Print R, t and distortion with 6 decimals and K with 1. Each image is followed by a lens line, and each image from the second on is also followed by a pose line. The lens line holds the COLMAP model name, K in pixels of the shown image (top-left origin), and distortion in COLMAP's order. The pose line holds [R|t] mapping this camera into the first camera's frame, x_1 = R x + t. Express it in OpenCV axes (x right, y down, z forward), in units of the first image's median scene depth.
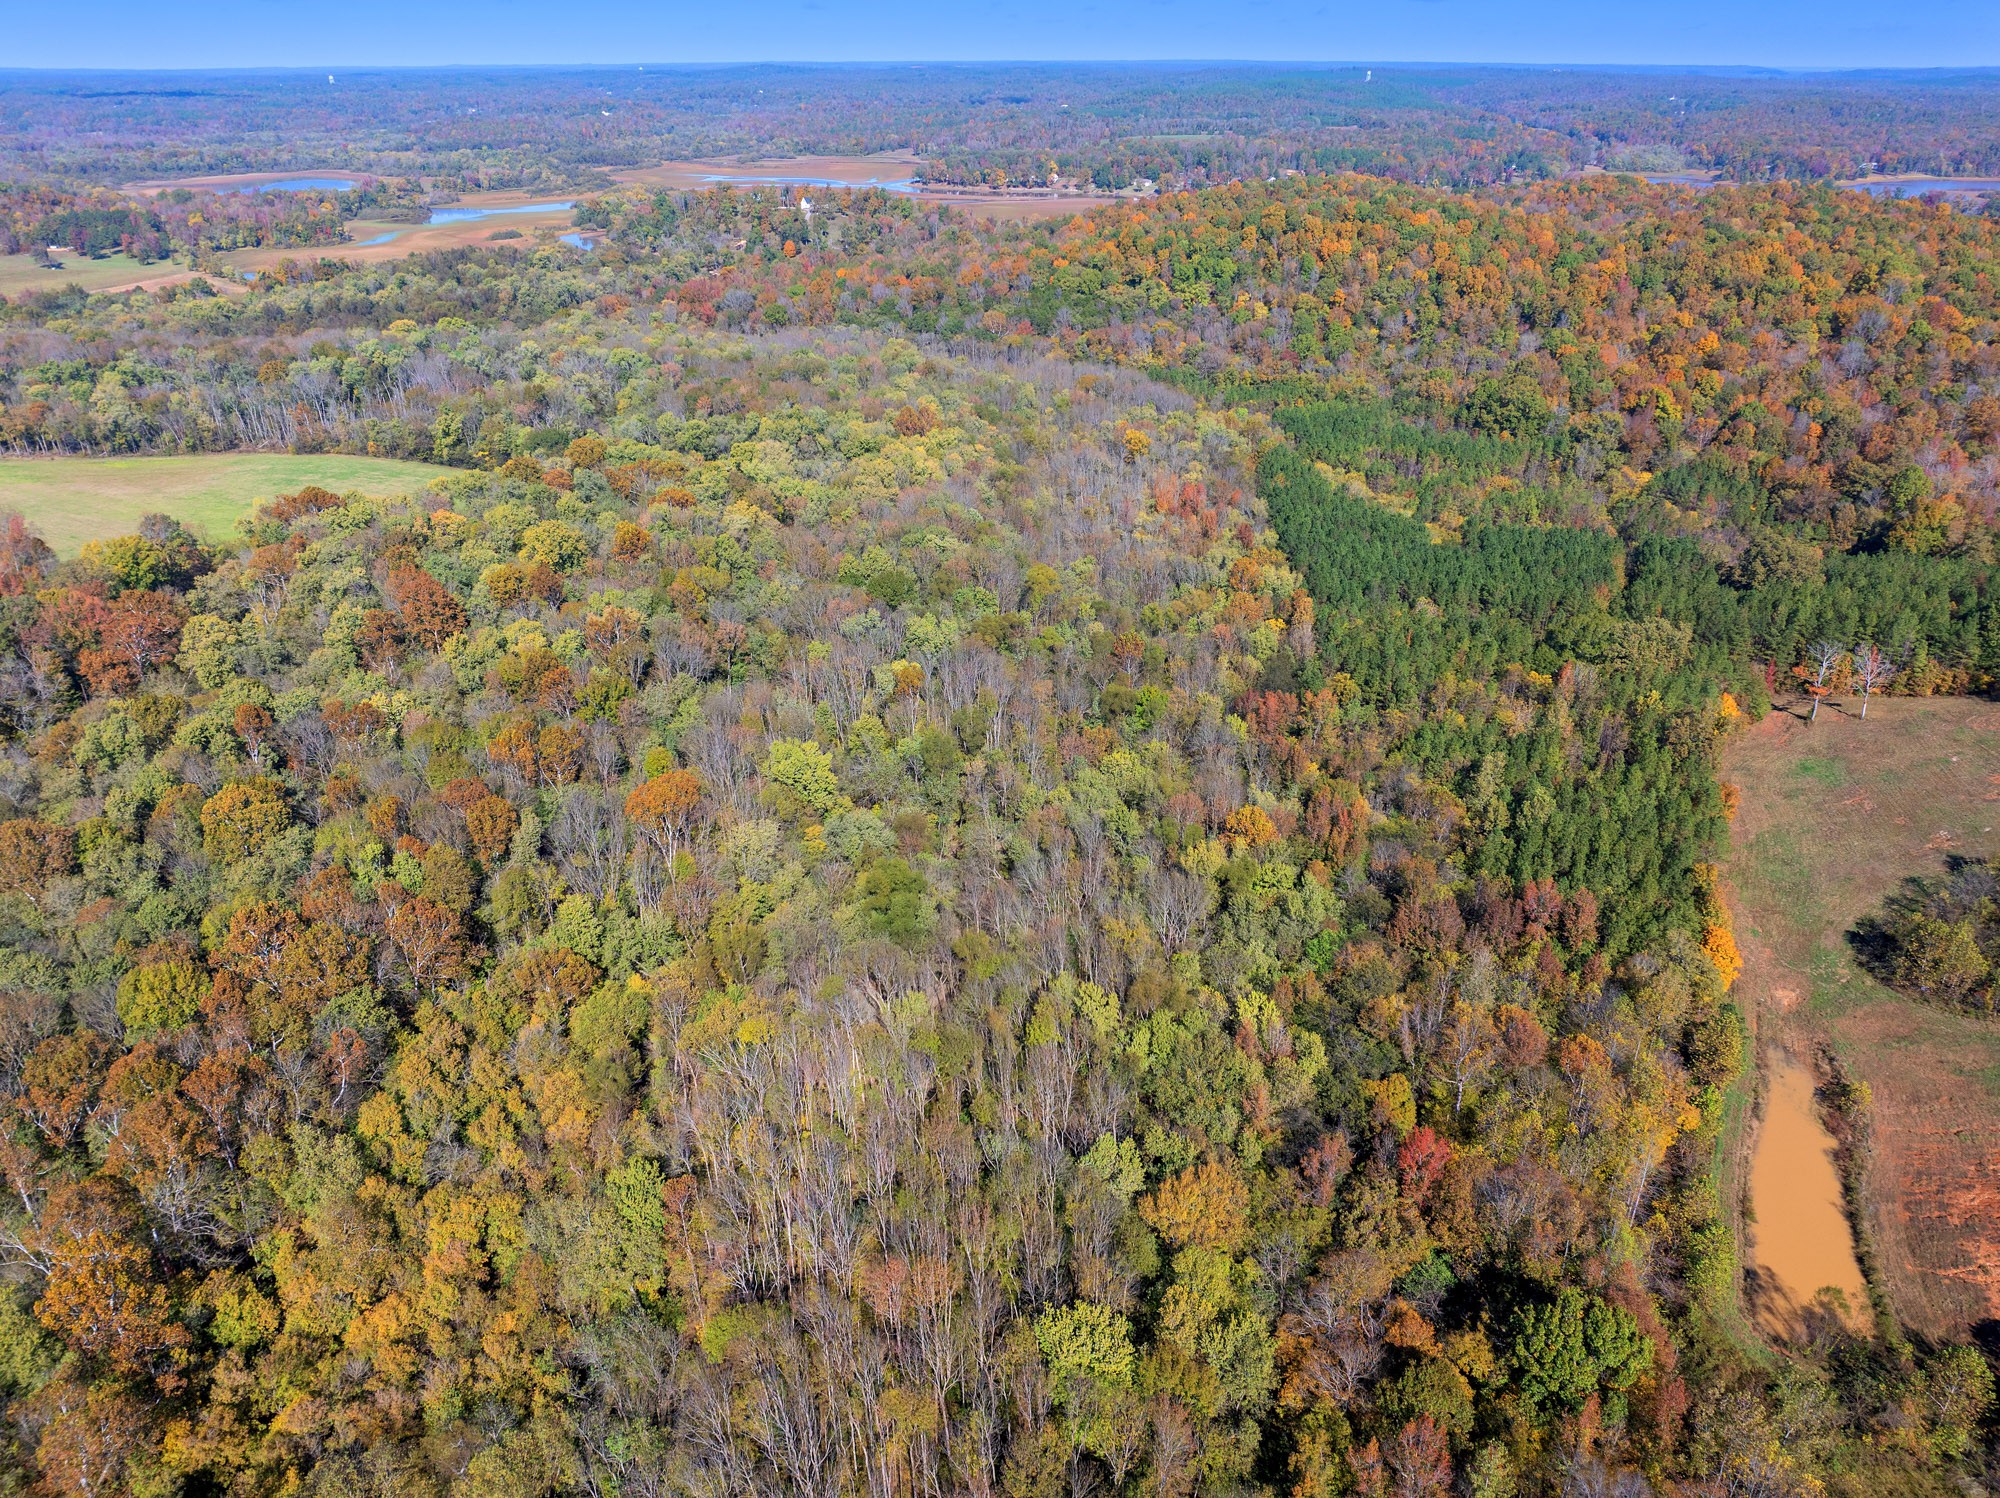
lens RADIAL K [[1405.1, 0, 1001.0], [0, 1405.1, 751.0], [0, 0, 1]] dist [-0.053014, 0.027707]
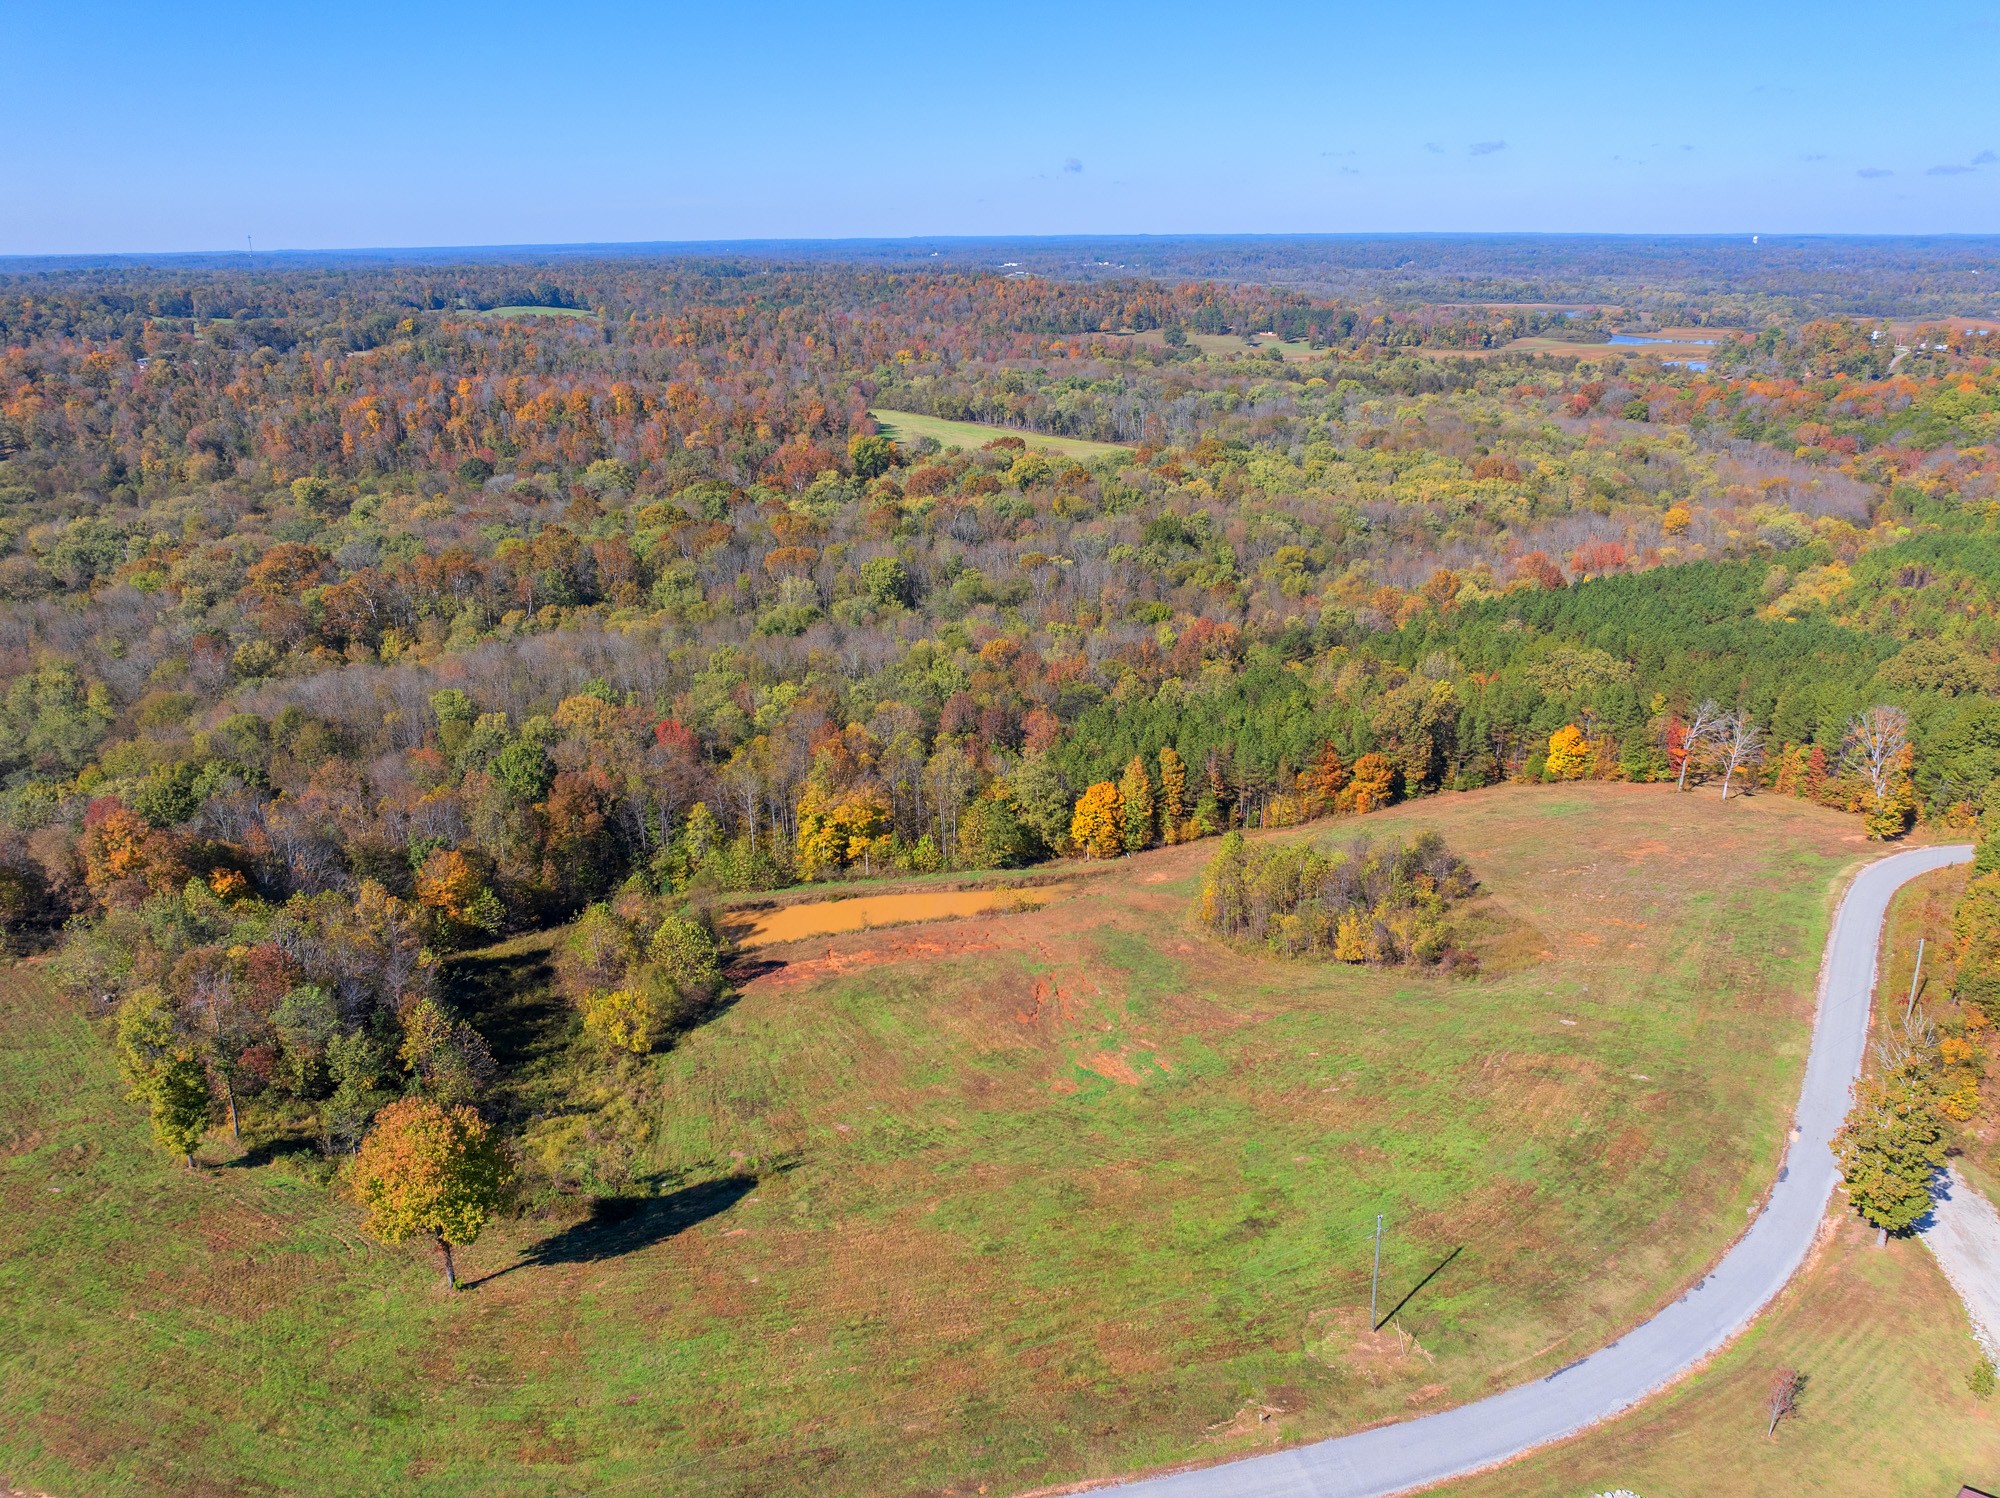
lens RADIAL K [[1405.1, 0, 1000.3], [0, 1405.1, 751.7], [0, 0, 1]] dist [-0.053014, 0.027707]
pose [[0.600508, 0.271846, -0.751991, 0.432414], [-0.347642, 0.935665, 0.060632, 0.021899], [0.720094, 0.225013, 0.656379, 0.064196]]
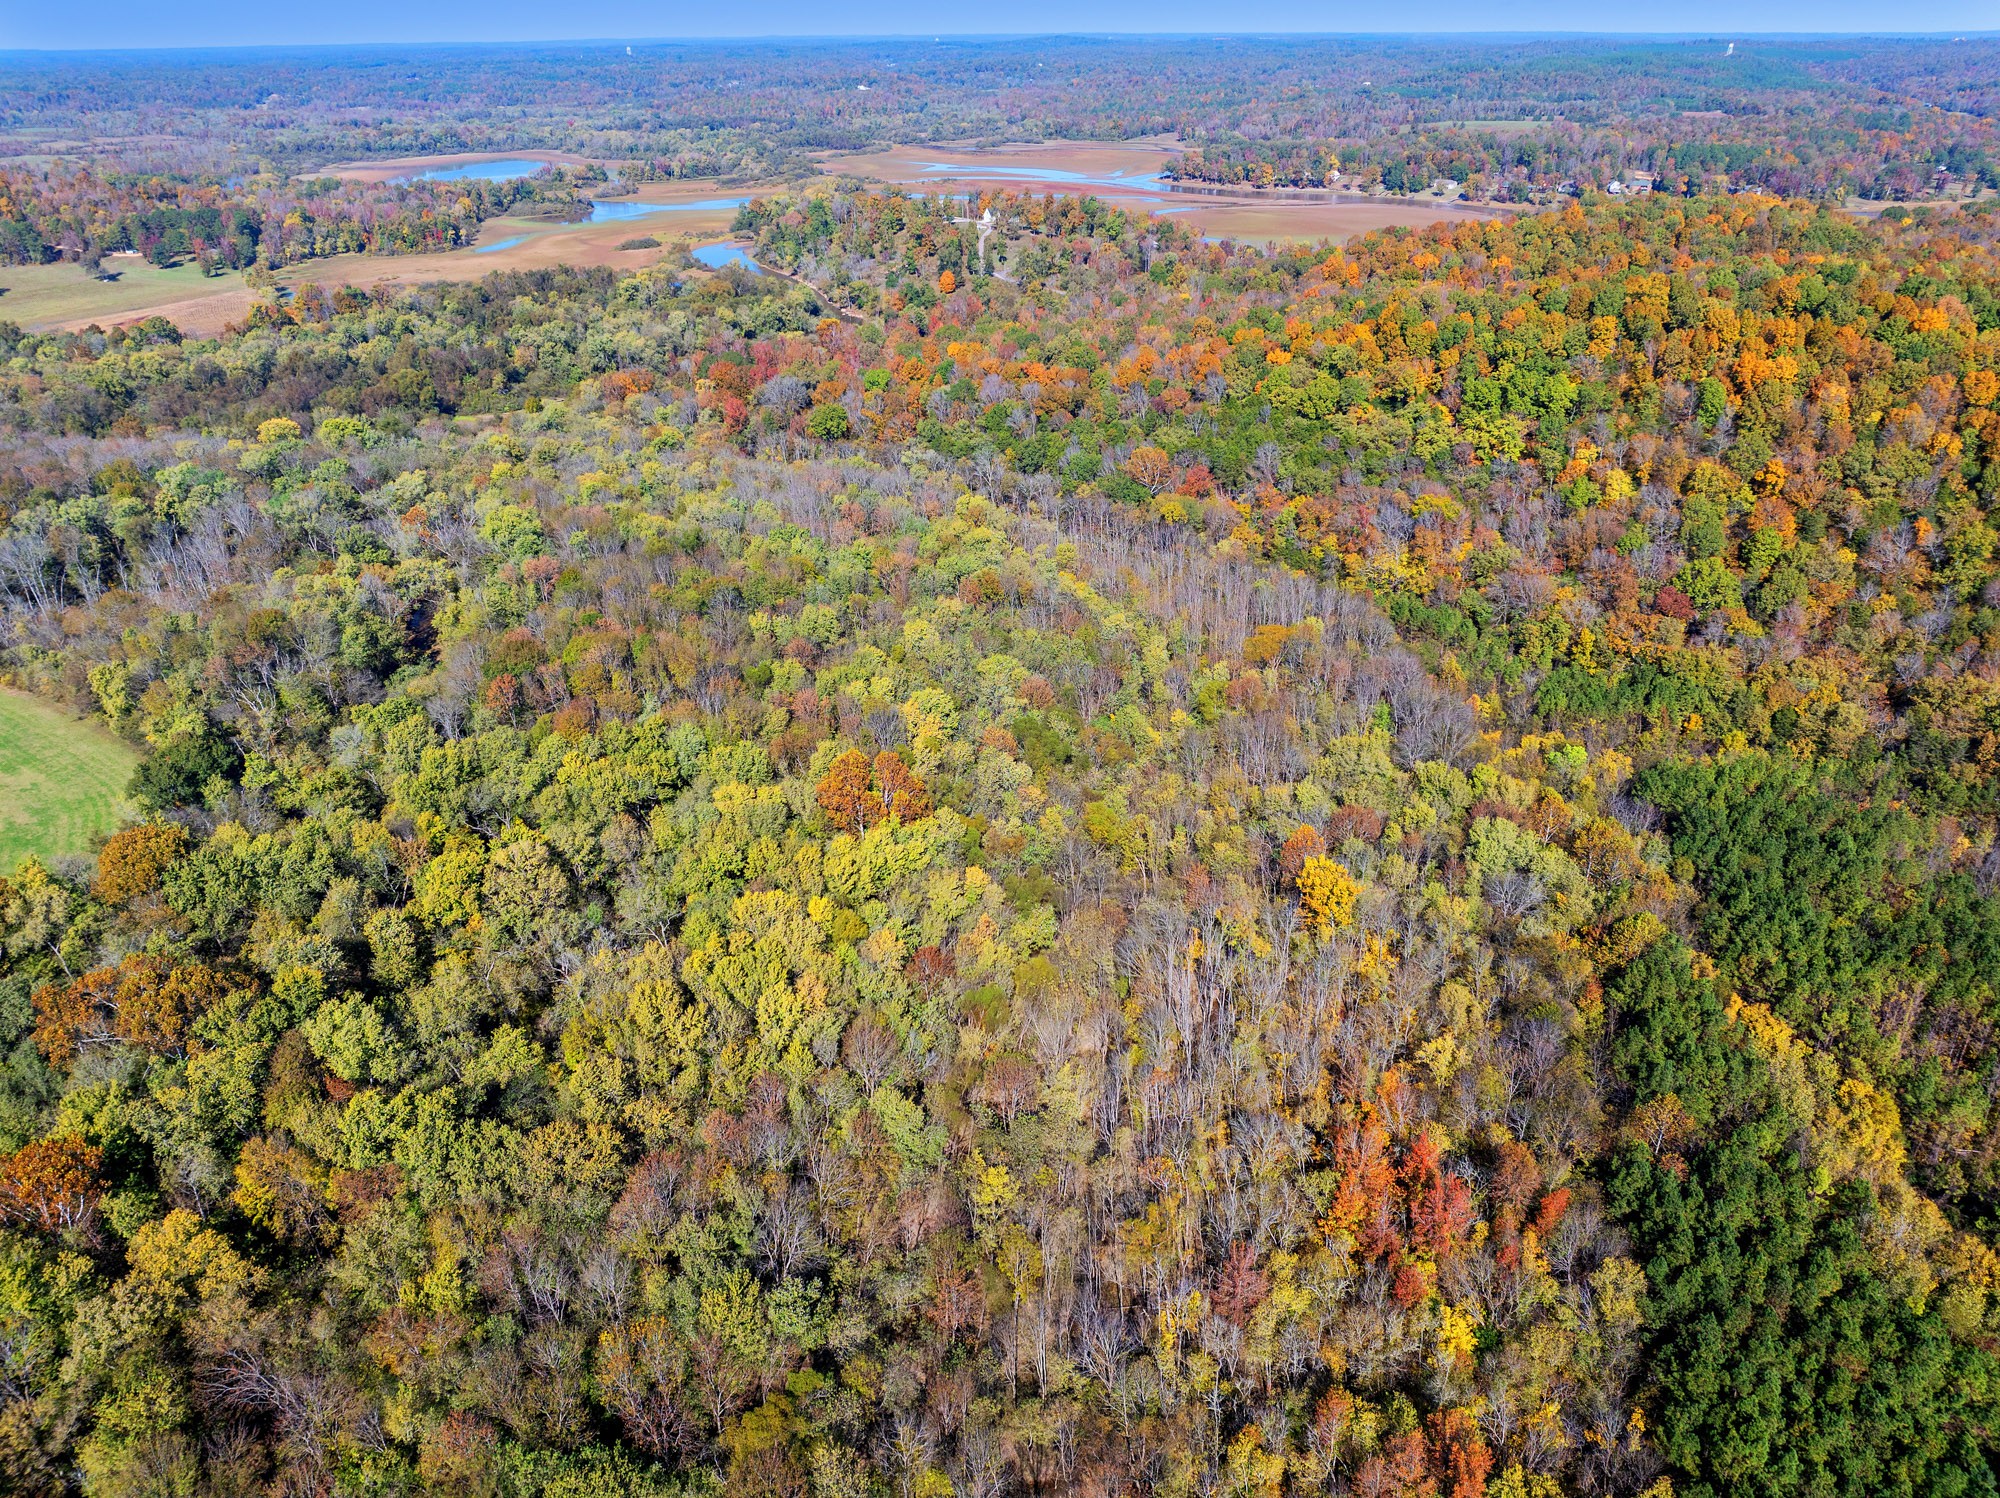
lens RADIAL K [[1405.1, 0, 999.6], [0, 1405.1, 742.1], [0, 0, 1]] dist [-0.053014, 0.027707]
pose [[0.979948, 0.084893, -0.180263, 0.053336], [-0.082811, 0.996383, 0.019059, -0.201399], [0.181229, -0.003749, 0.983434, 0.408059]]
